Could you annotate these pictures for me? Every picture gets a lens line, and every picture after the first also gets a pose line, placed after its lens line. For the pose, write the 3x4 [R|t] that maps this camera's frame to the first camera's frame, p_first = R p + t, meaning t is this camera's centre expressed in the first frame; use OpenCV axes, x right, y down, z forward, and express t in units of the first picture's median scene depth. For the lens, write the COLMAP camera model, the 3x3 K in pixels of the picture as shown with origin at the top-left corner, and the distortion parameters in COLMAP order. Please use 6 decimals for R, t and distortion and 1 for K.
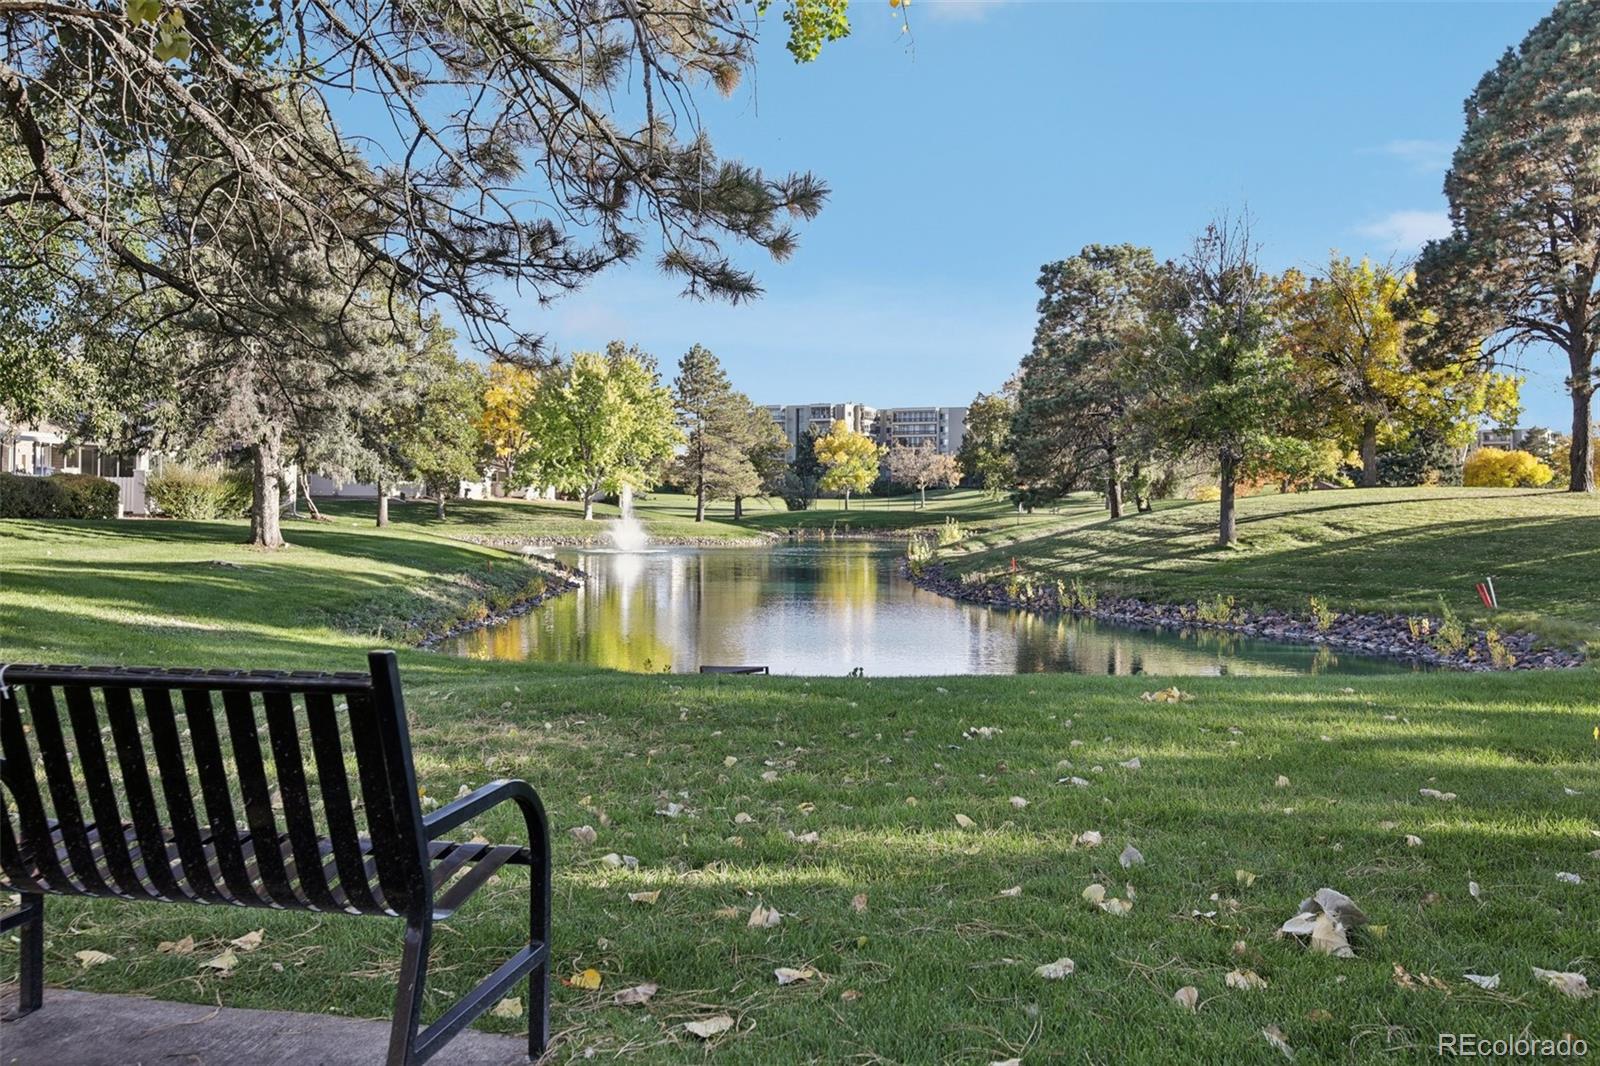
lens RADIAL K [[1329.7, 0, 796.5], [0, 1329.7, 533.4], [0, 0, 1]] dist [0.043698, 0.013861]
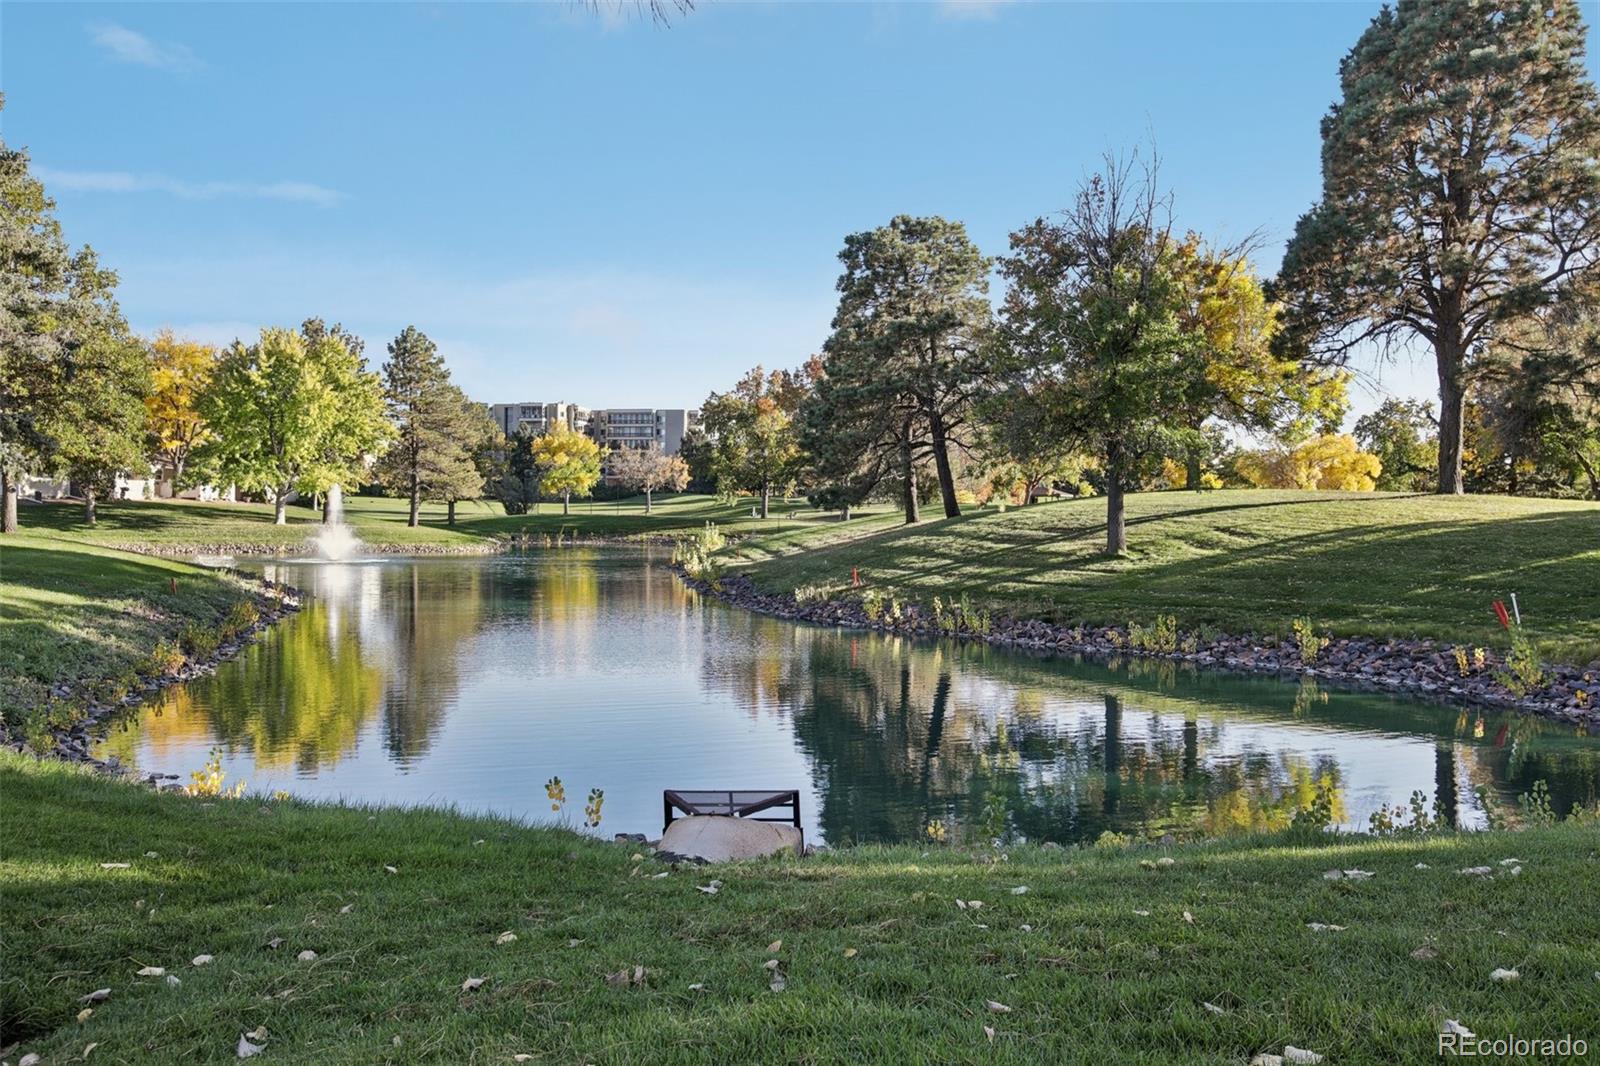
lens RADIAL K [[1329.7, 0, 805.0], [0, 1329.7, 539.0], [0, 0, 1]] dist [0.043698, 0.013861]
pose [[0.973619, -0.001579, 0.228176, -0.044623], [0.001578, 0.999999, 0.000184, -0.000553], [-0.228176, 0.000181, 0.973620, 0.147672]]
